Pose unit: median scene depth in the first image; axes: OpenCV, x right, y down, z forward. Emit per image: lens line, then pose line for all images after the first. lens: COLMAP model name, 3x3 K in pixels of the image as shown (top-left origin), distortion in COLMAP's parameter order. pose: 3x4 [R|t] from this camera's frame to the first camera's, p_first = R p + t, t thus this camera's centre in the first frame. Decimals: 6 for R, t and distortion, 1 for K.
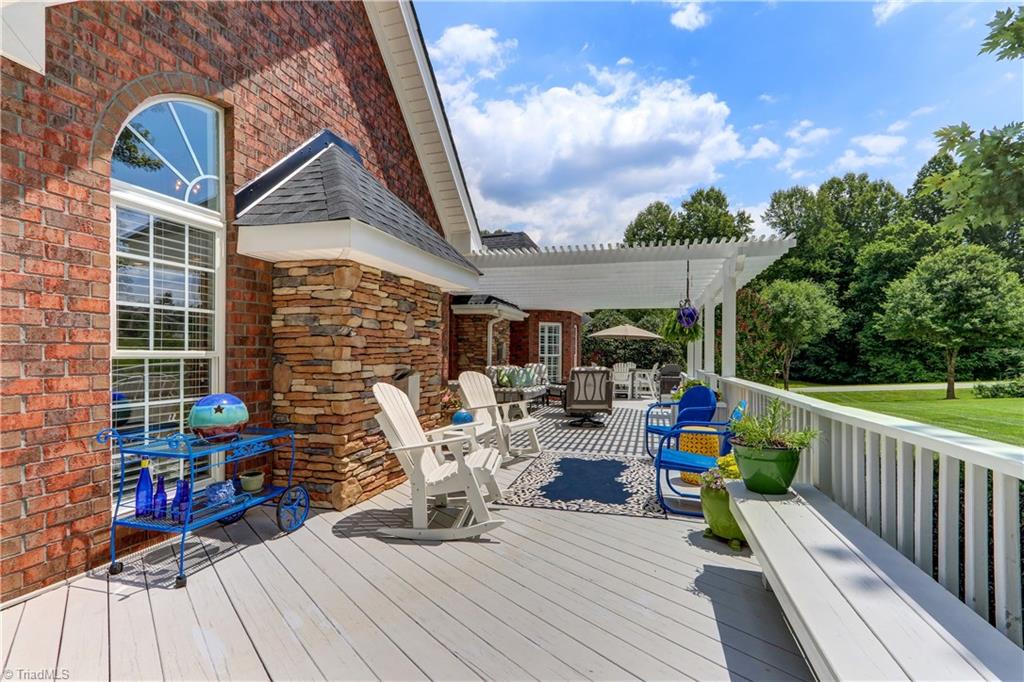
lens RADIAL K [[480.9, 0, 509.3], [0, 480.9, 352.8], [0, 0, 1]] dist [0.003053, 0.000223]
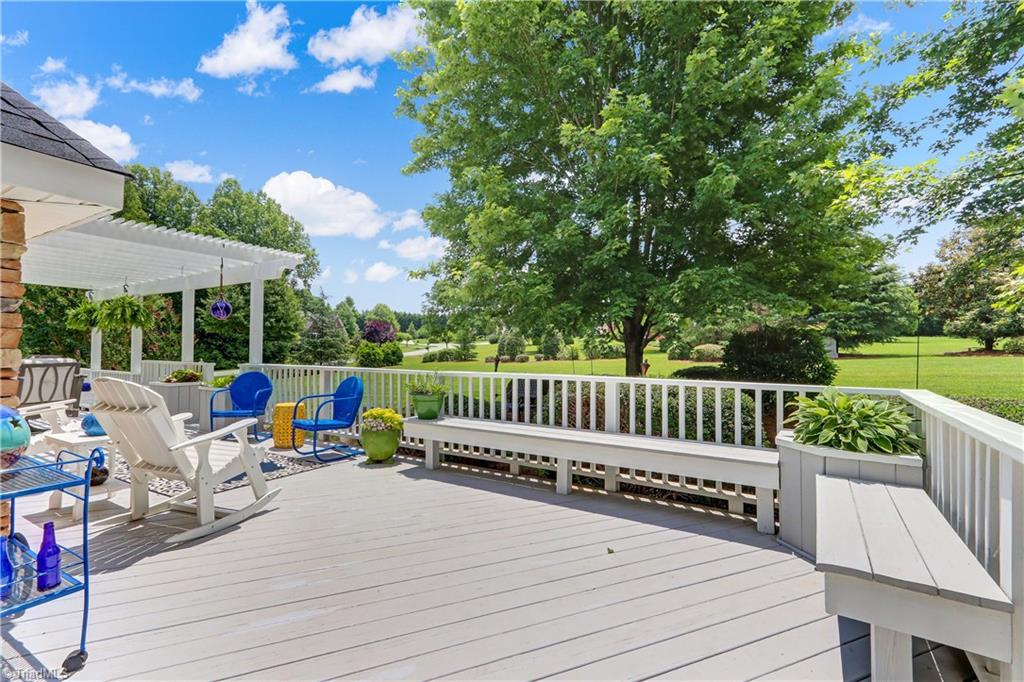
lens RADIAL K [[480.9, 0, 509.3], [0, 480.9, 352.8], [0, 0, 1]] dist [0.003053, 0.000223]
pose [[0.270187, -0.006451, 0.962786, -0.123800], [-0.012708, 0.999867, 0.010265, 0.000802], [-0.962724, -0.015009, 0.270069, 0.021440]]
